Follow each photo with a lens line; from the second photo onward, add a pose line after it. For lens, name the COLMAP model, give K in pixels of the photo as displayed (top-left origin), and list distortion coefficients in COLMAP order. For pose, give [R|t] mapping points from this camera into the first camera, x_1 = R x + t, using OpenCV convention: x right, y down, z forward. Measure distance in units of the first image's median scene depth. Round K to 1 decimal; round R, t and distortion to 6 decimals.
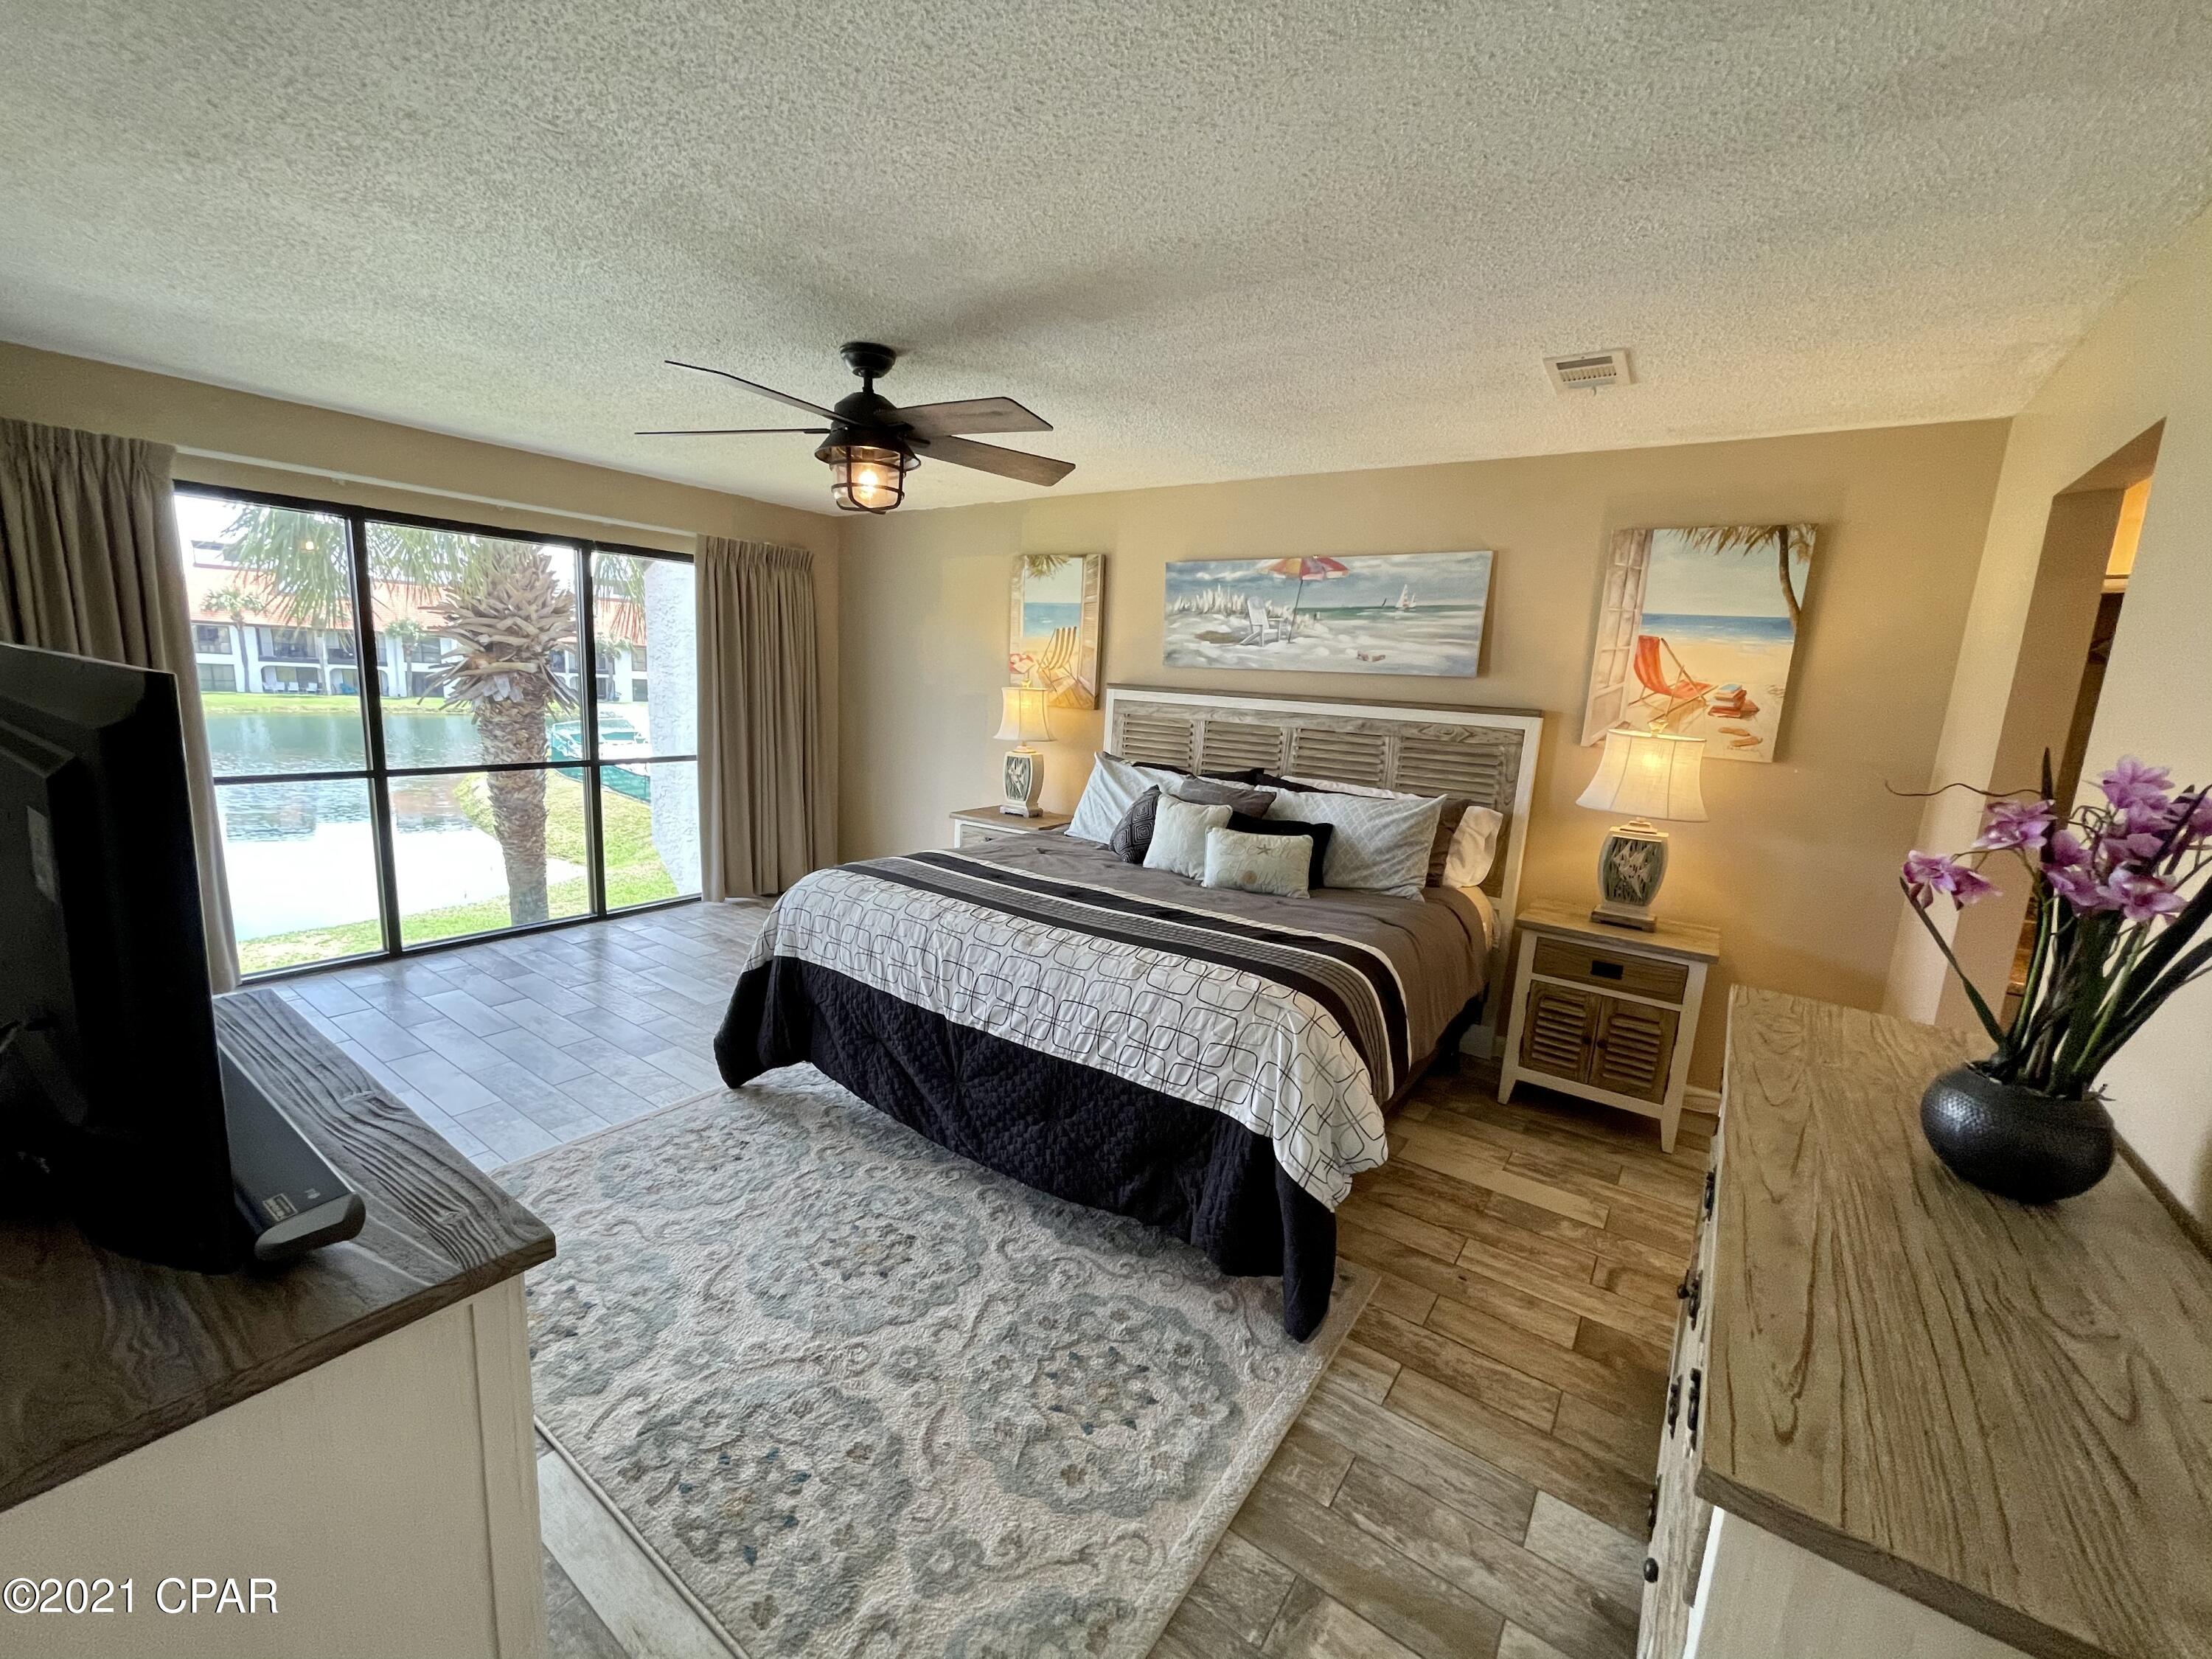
lens RADIAL K [[893.0, 0, 1101.6], [0, 893.0, 831.3], [0, 0, 1]] dist [0.000031, 0.001181]
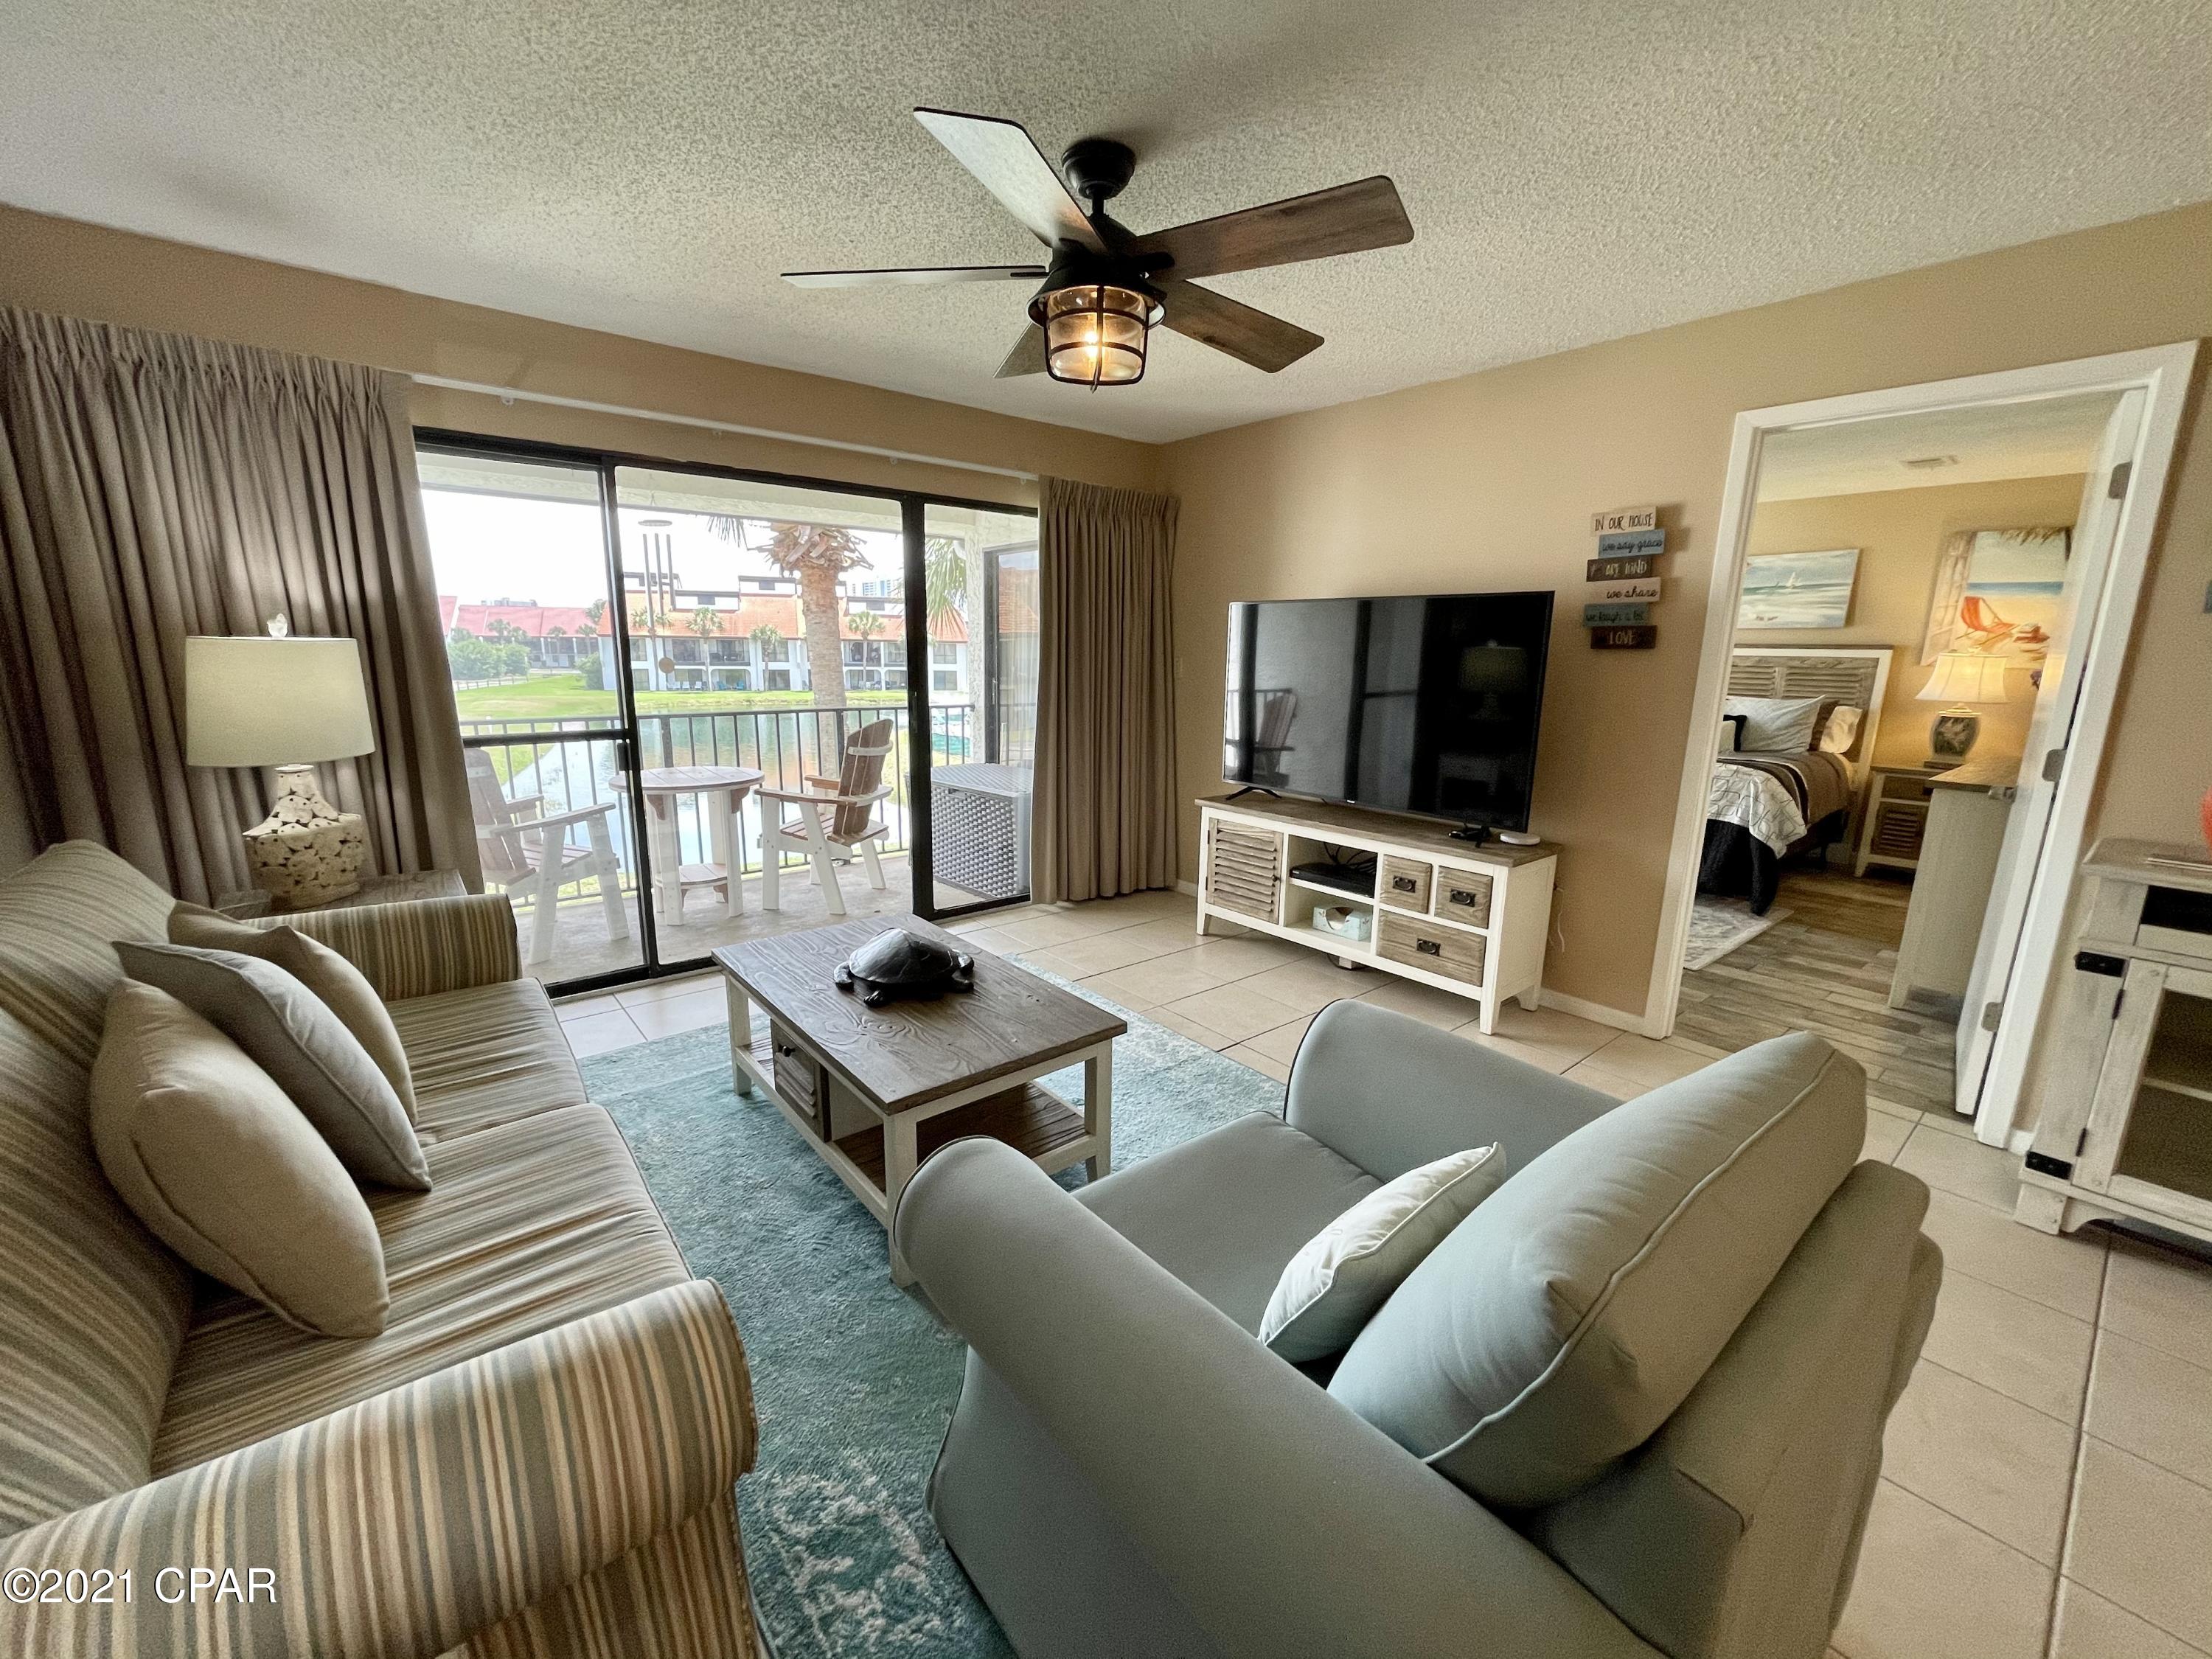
lens RADIAL K [[893.0, 0, 1089.7], [0, 893.0, 832.6], [0, 0, 1]] dist [0.000031, 0.001181]
pose [[0.962944, 0.012250, -0.269424, -0.517285], [-0.005727, 0.999672, 0.024982, 0.189584], [0.269641, -0.022513, 0.962698, -1.061085]]
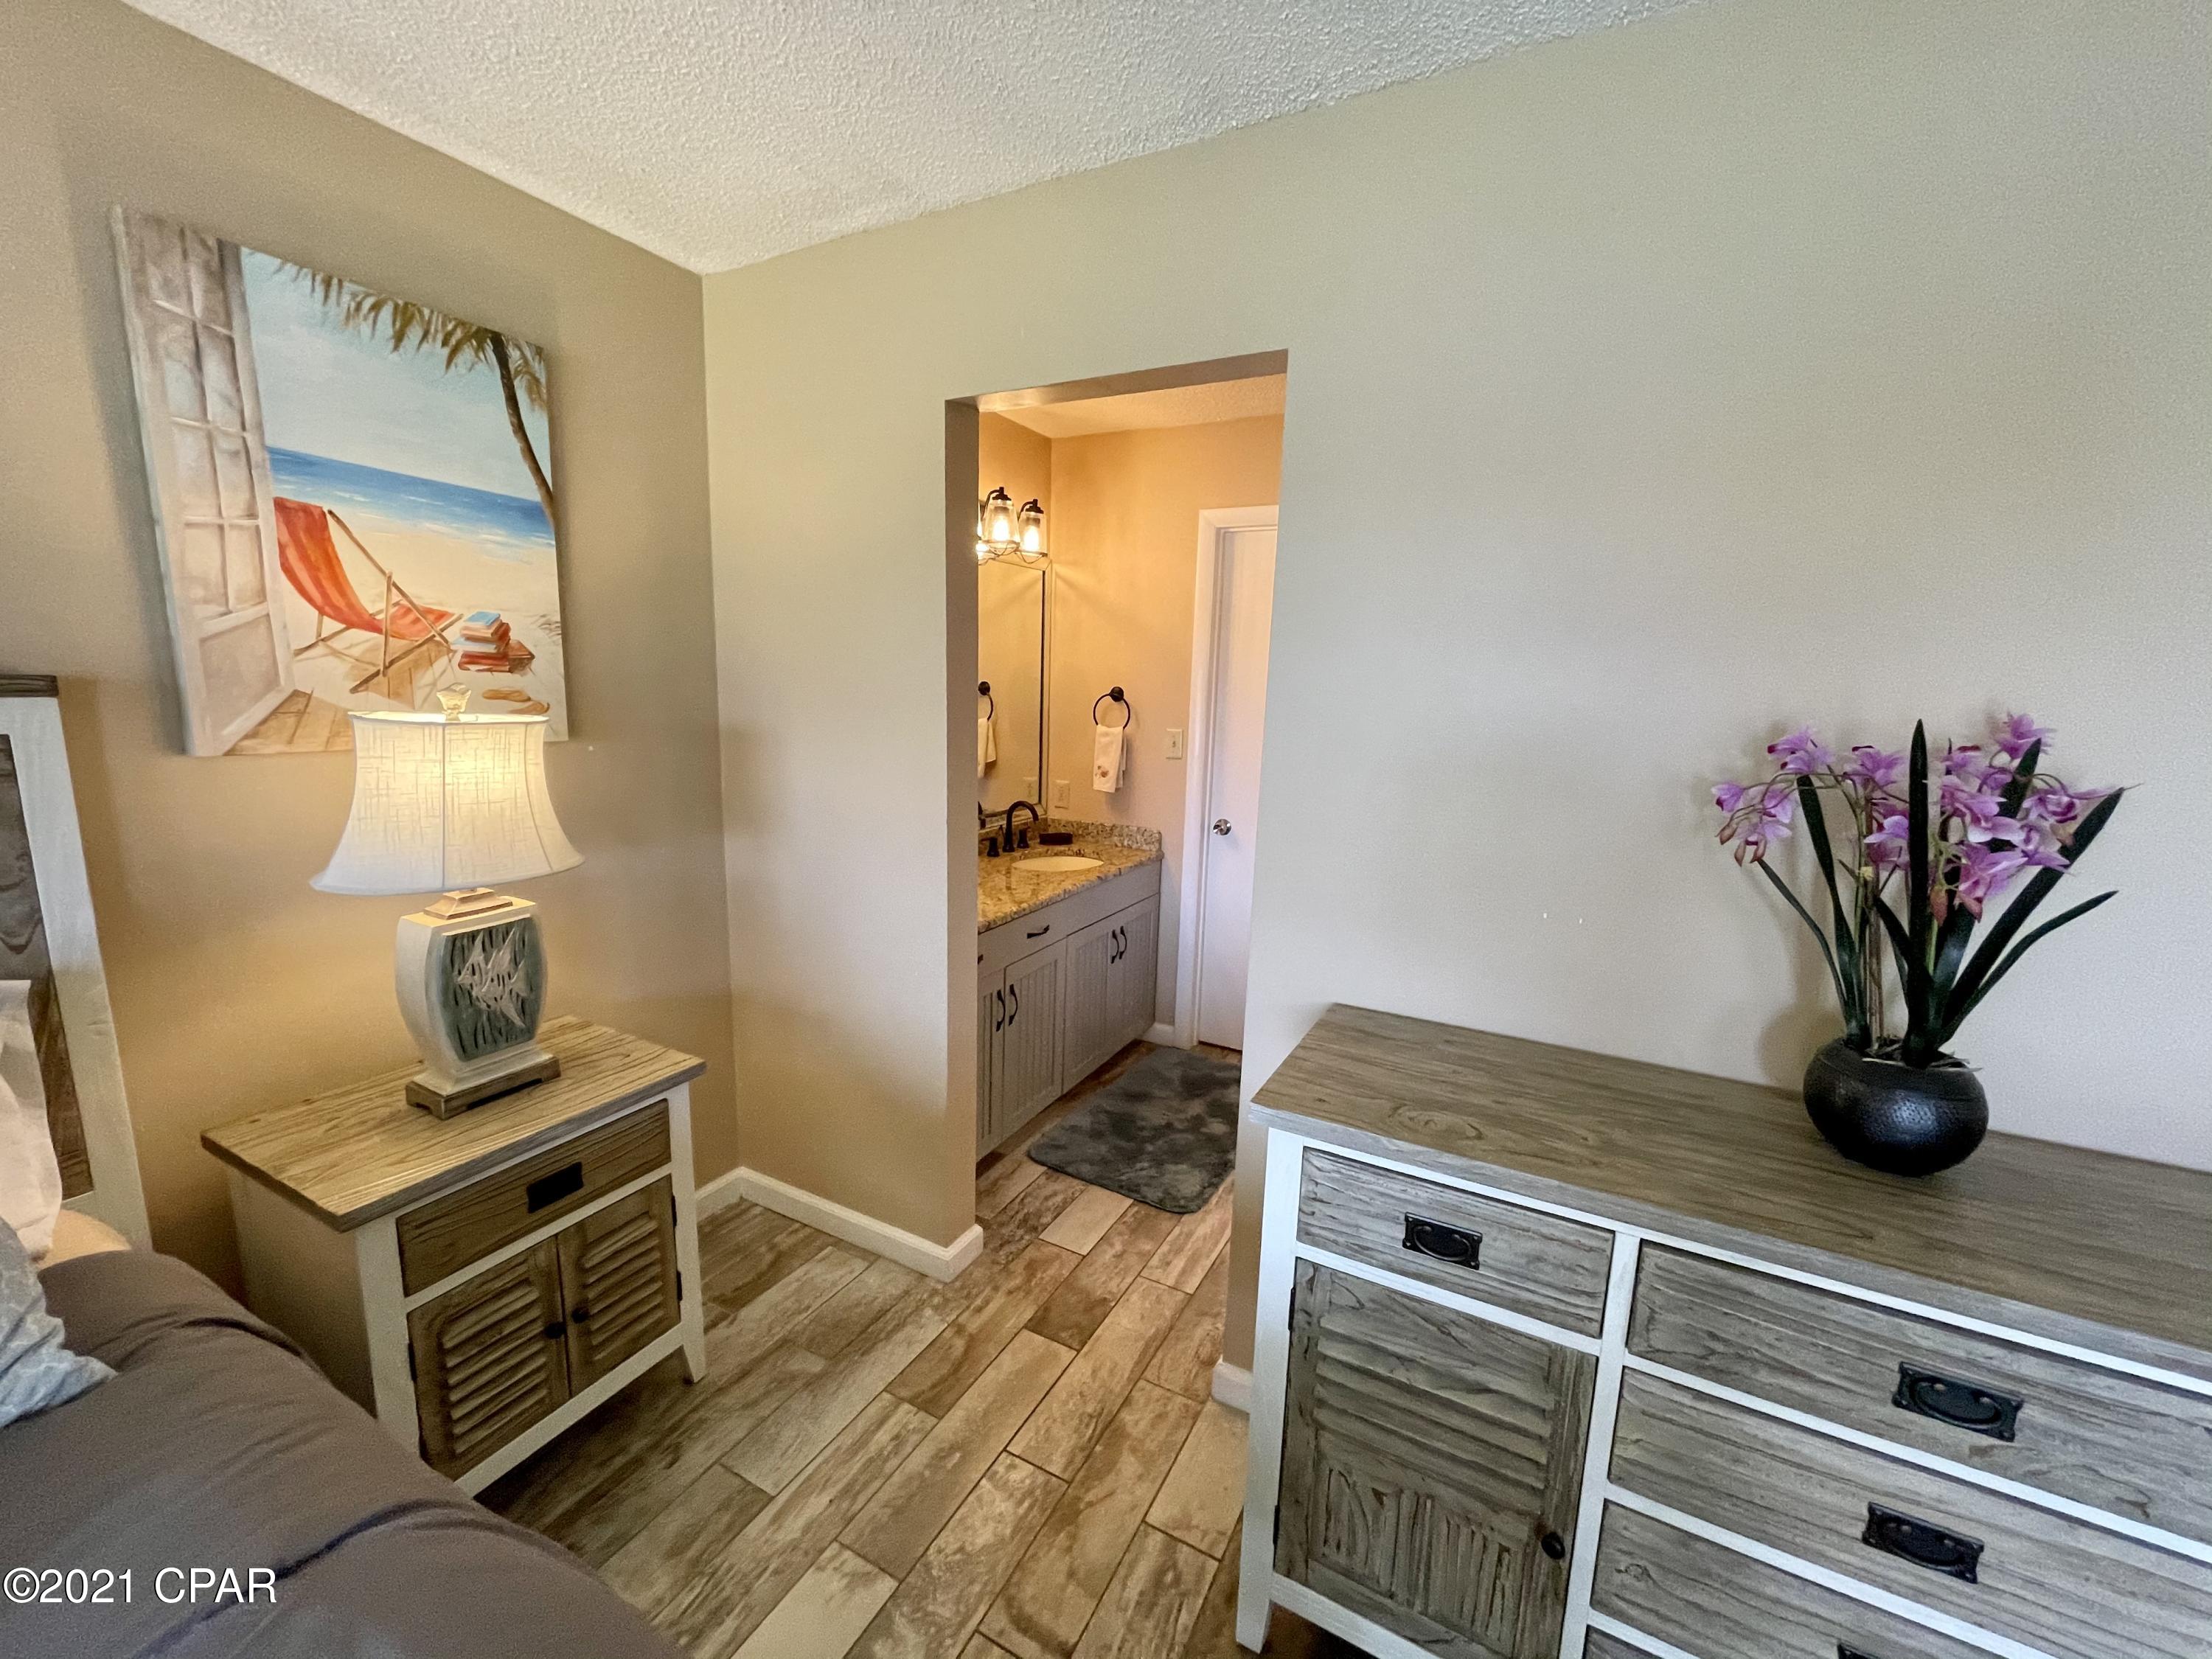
lens RADIAL K [[893.0, 0, 1097.3], [0, 893.0, 832.7], [0, 0, 1]] dist [0.000031, 0.001181]
pose [[-0.121647, -0.232181, 0.965036, 0.080392], [0.134337, 0.959459, 0.247773, -0.115476], [-0.983441, 0.159781, -0.085524, 0.669891]]
